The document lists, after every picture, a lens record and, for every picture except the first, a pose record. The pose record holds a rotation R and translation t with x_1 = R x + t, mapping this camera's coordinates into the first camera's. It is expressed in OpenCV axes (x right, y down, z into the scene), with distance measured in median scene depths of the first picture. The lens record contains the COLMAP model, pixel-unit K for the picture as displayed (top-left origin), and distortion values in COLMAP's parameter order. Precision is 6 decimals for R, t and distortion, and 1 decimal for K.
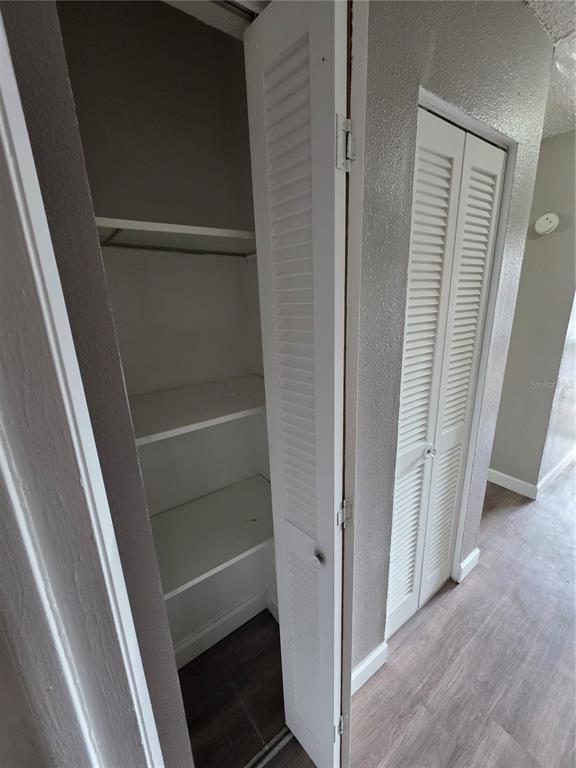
lens RADIAL K [[306.7, 0, 289.6], [0, 306.7, 385.1], [0, 0, 1]] dist [0.003313, -0.000323]
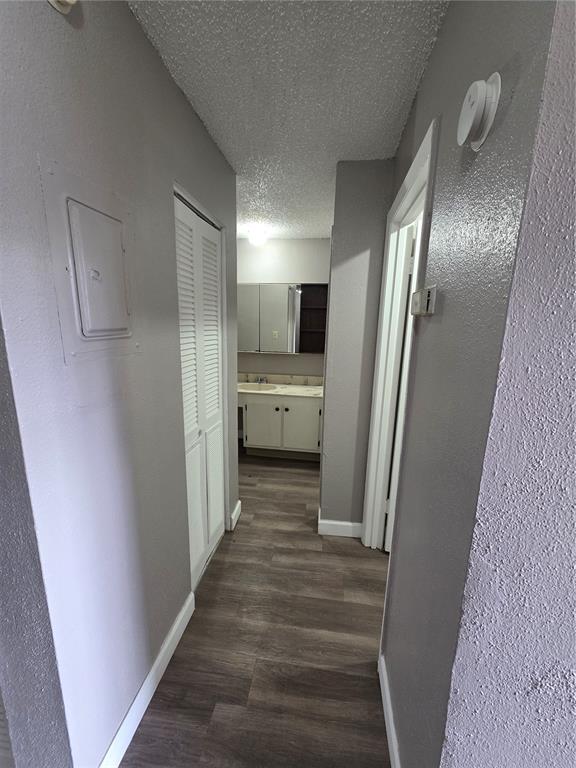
lens RADIAL K [[306.7, 0, 291.3], [0, 306.7, 382.4], [0, 0, 1]] dist [0.003313, -0.000323]
pose [[0.685270, -0.096502, 0.721868, -0.236435], [0.147329, 0.989058, -0.007639, 0.069788], [-0.713232, 0.111587, 0.691989, -0.244918]]
